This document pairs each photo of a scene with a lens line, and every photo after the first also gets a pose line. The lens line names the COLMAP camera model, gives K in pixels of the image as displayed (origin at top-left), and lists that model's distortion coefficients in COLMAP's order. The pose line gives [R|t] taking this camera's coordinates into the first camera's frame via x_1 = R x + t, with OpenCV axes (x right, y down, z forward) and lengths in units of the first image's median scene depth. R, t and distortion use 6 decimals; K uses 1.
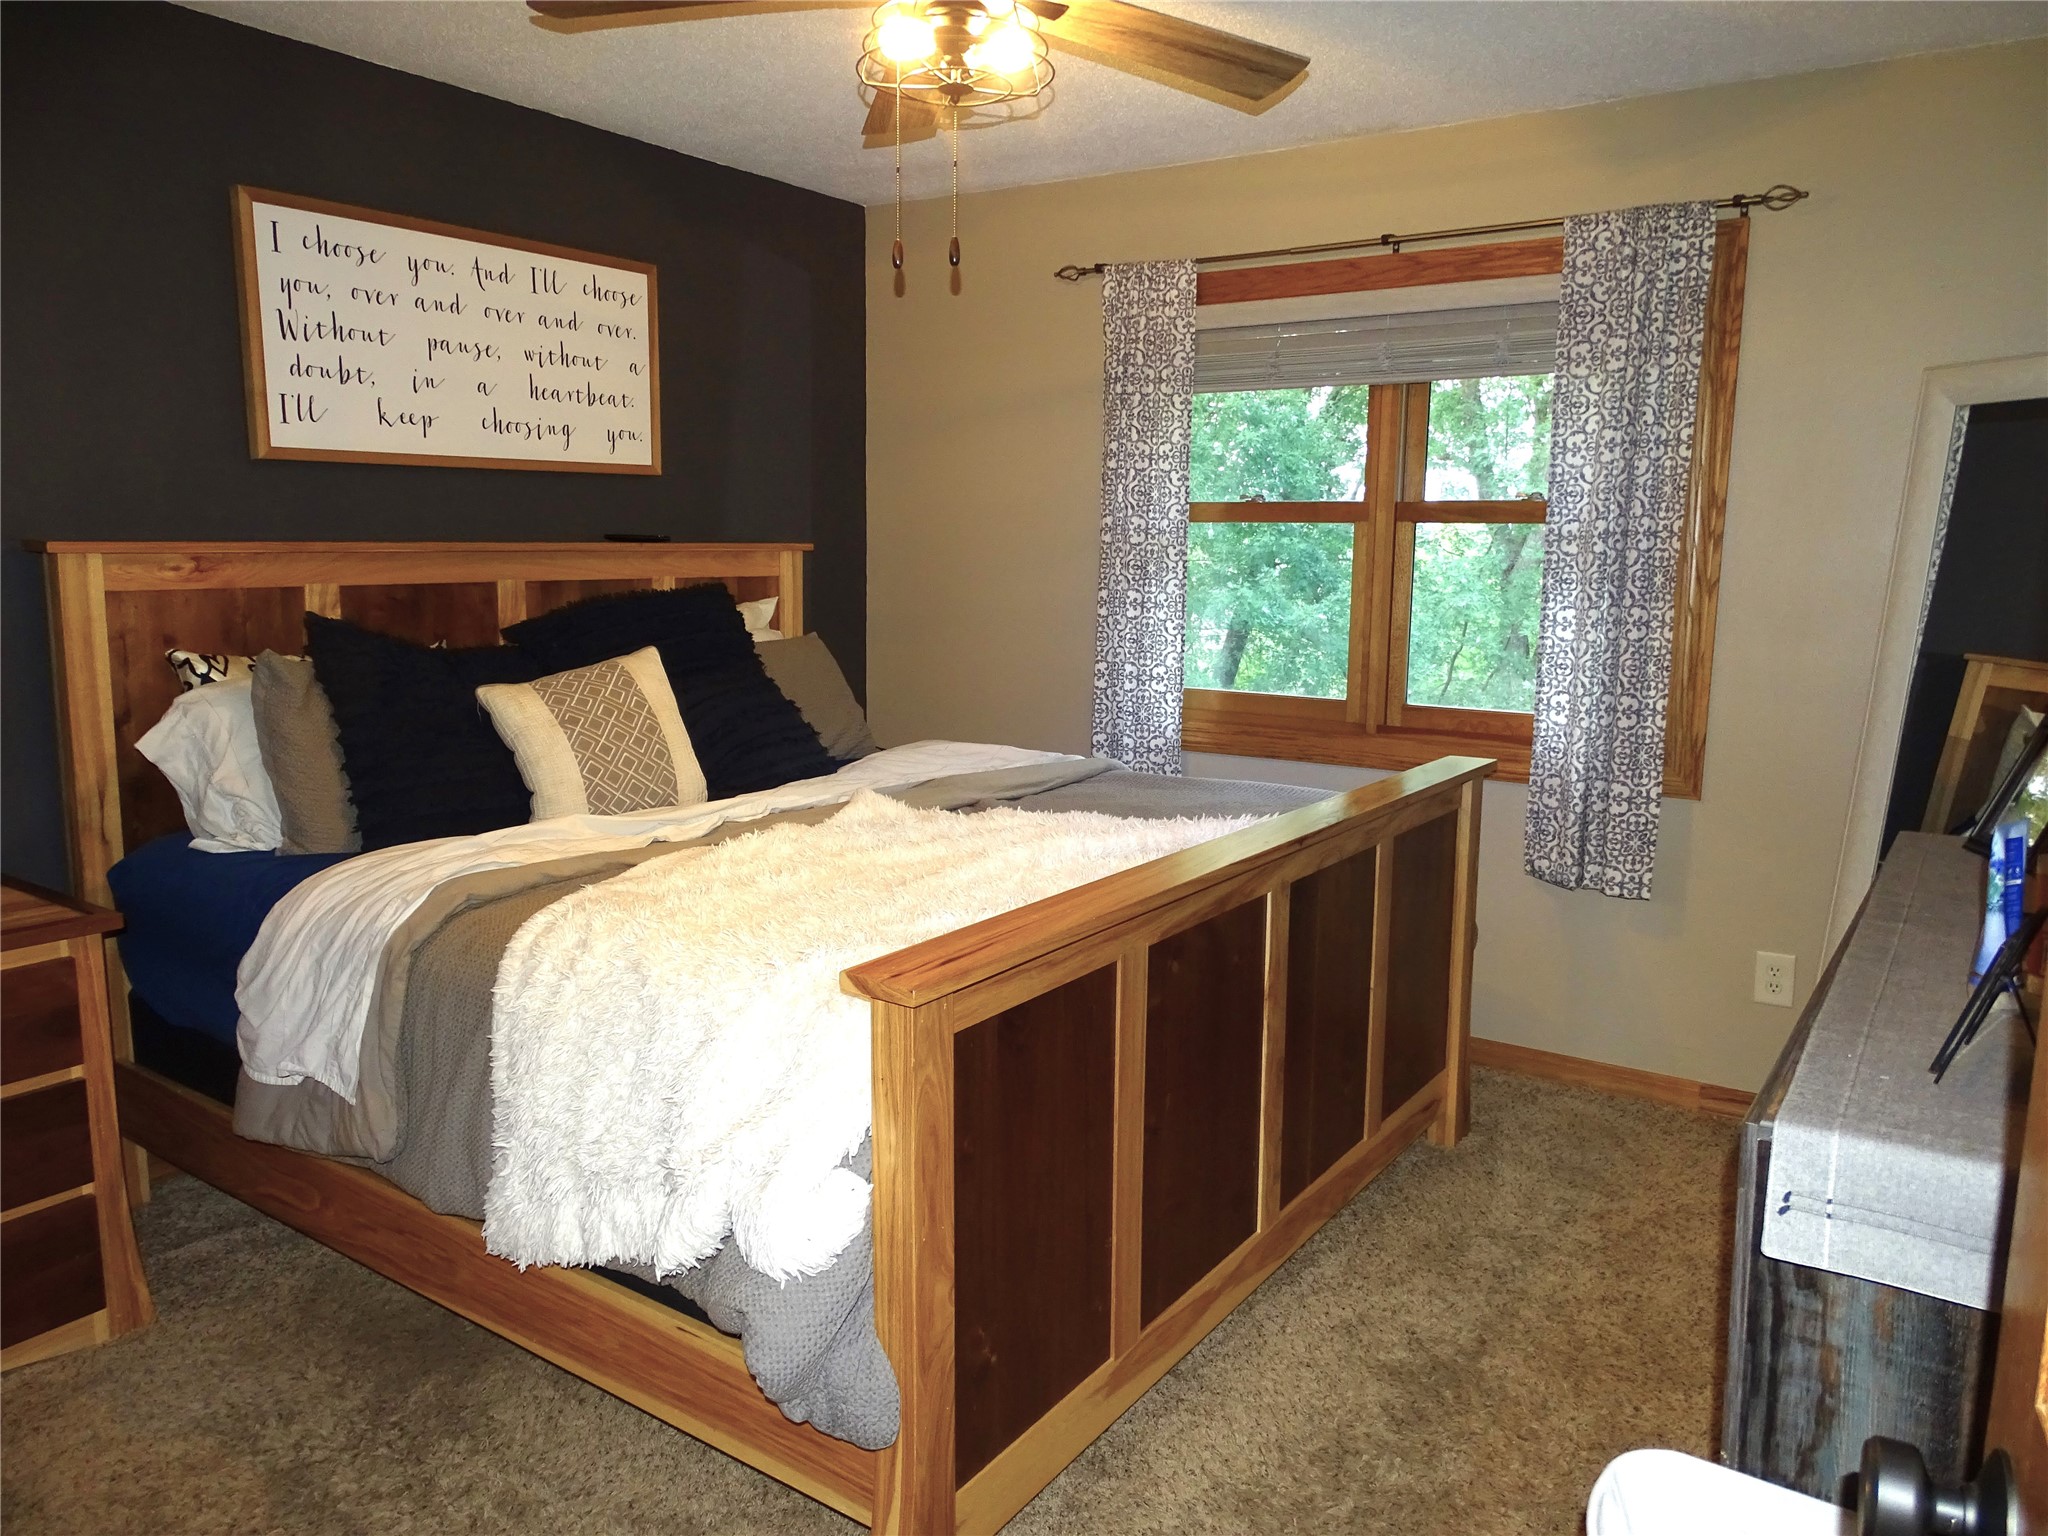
lens RADIAL K [[1460.7, 0, 1022.5], [0, 1460.7, 771.4], [0, 0, 1]] dist [-0.000322, 0.013121]
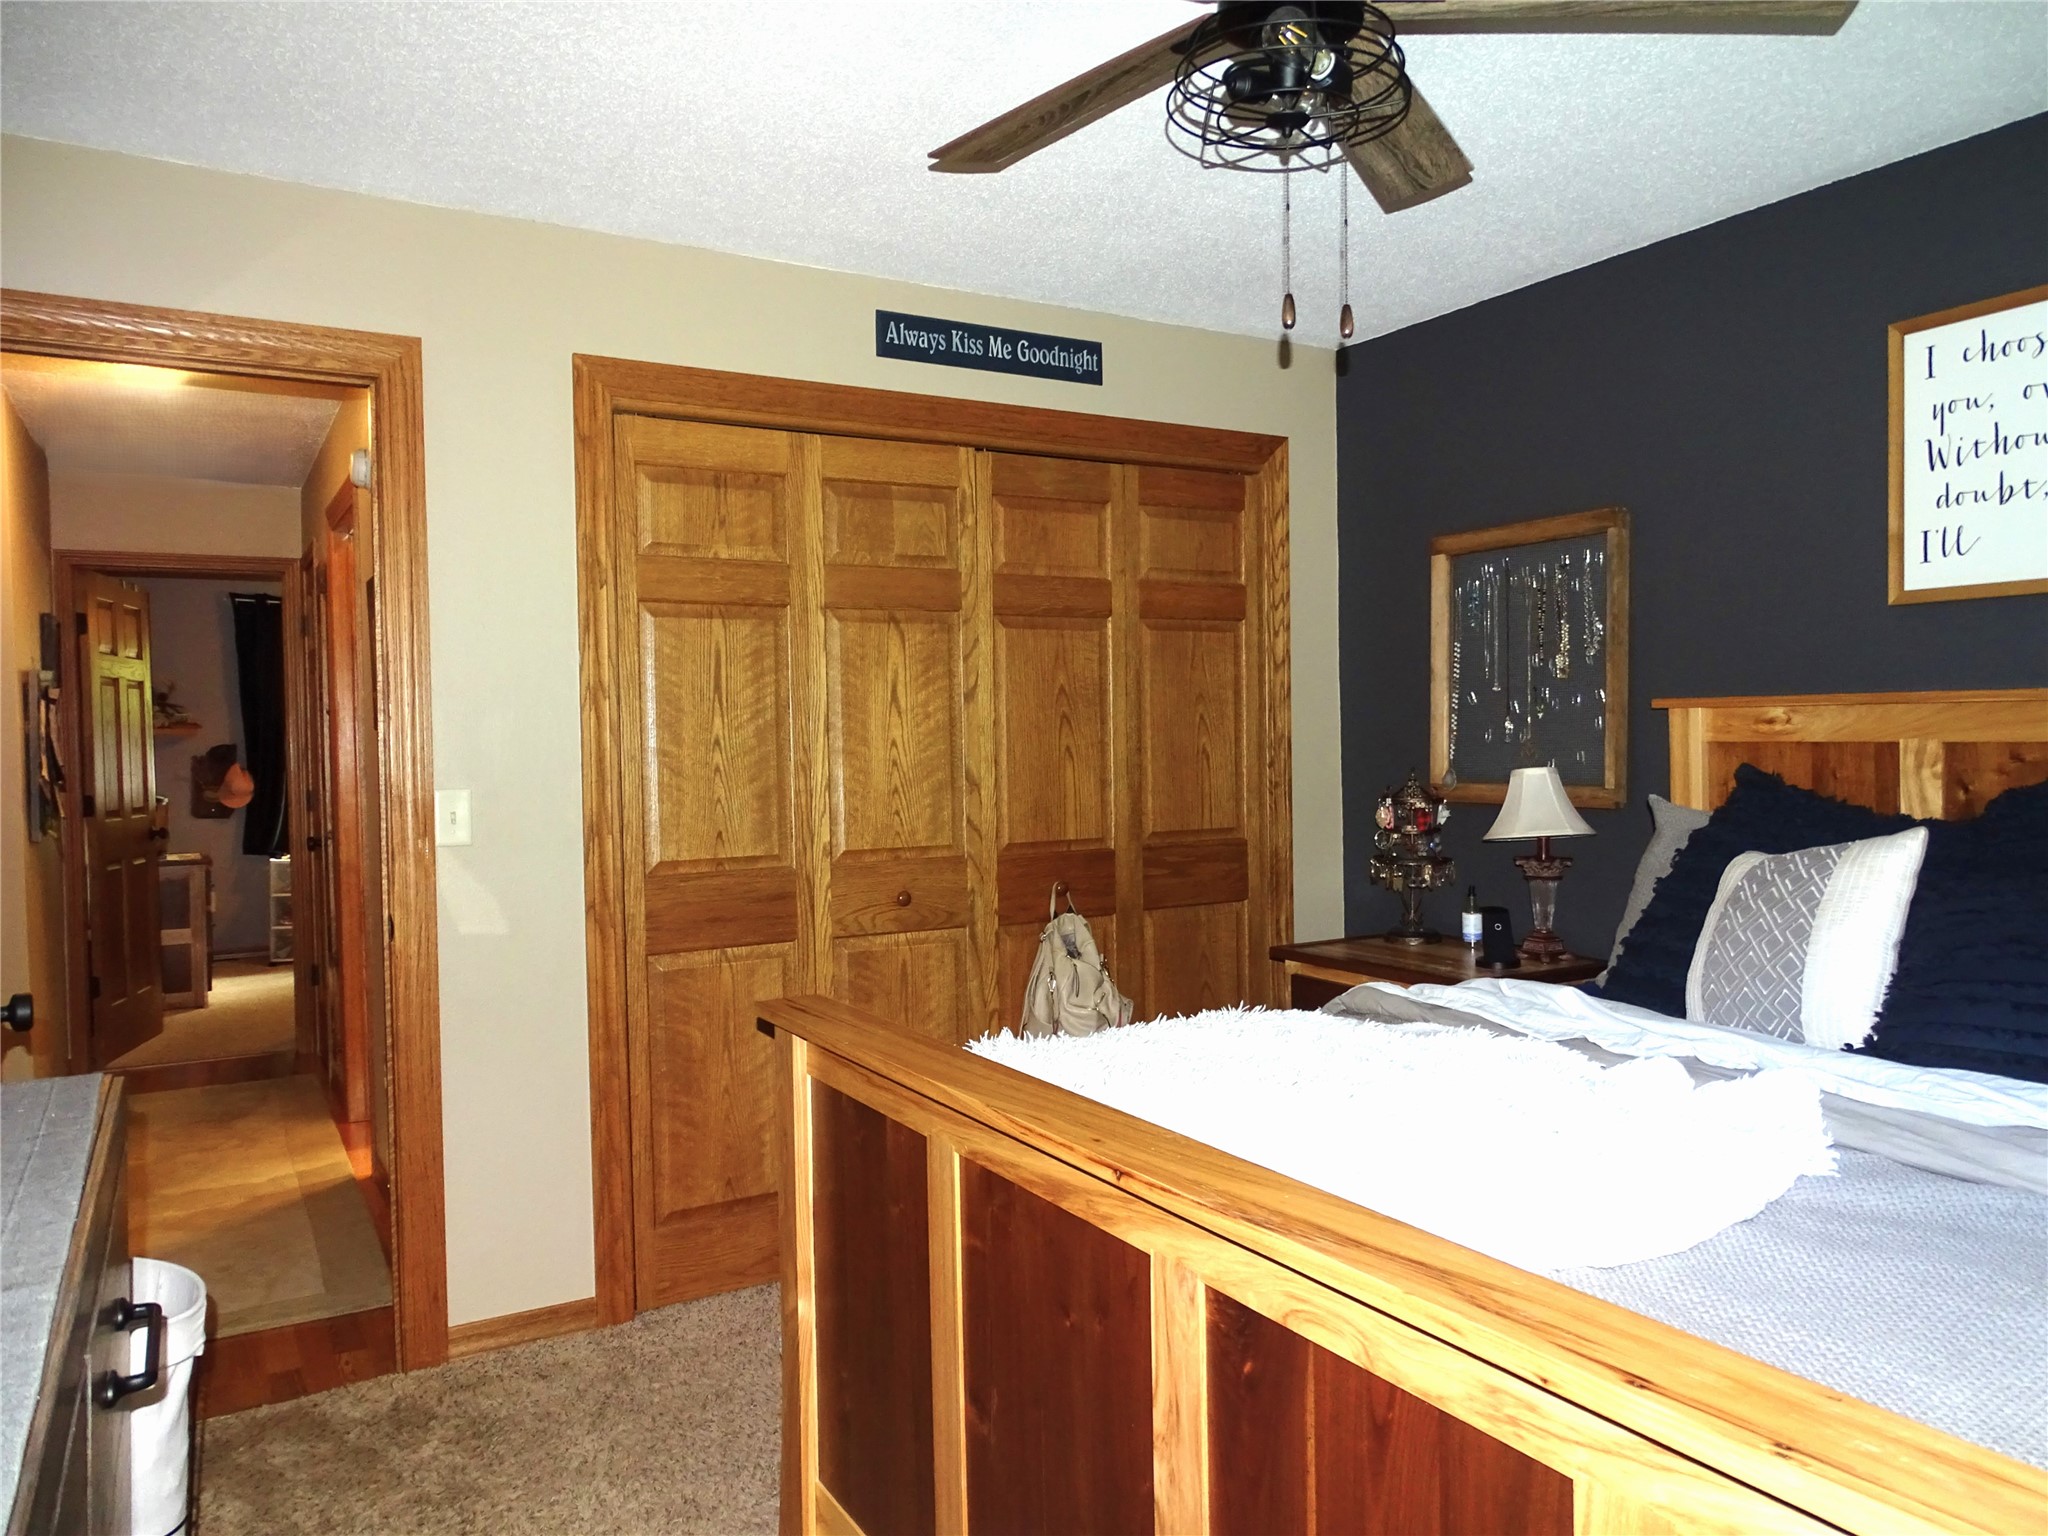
lens RADIAL K [[1448.5, 0, 1025.9], [0, 1448.5, 762.2], [0, 0, 1]] dist [0.006891, -0.007372]
pose [[-0.422474, 0.022766, -0.906089, 0.548410], [-0.136765, 0.986637, 0.088558, -0.120762], [0.895997, 0.161334, -0.413715, 0.899848]]
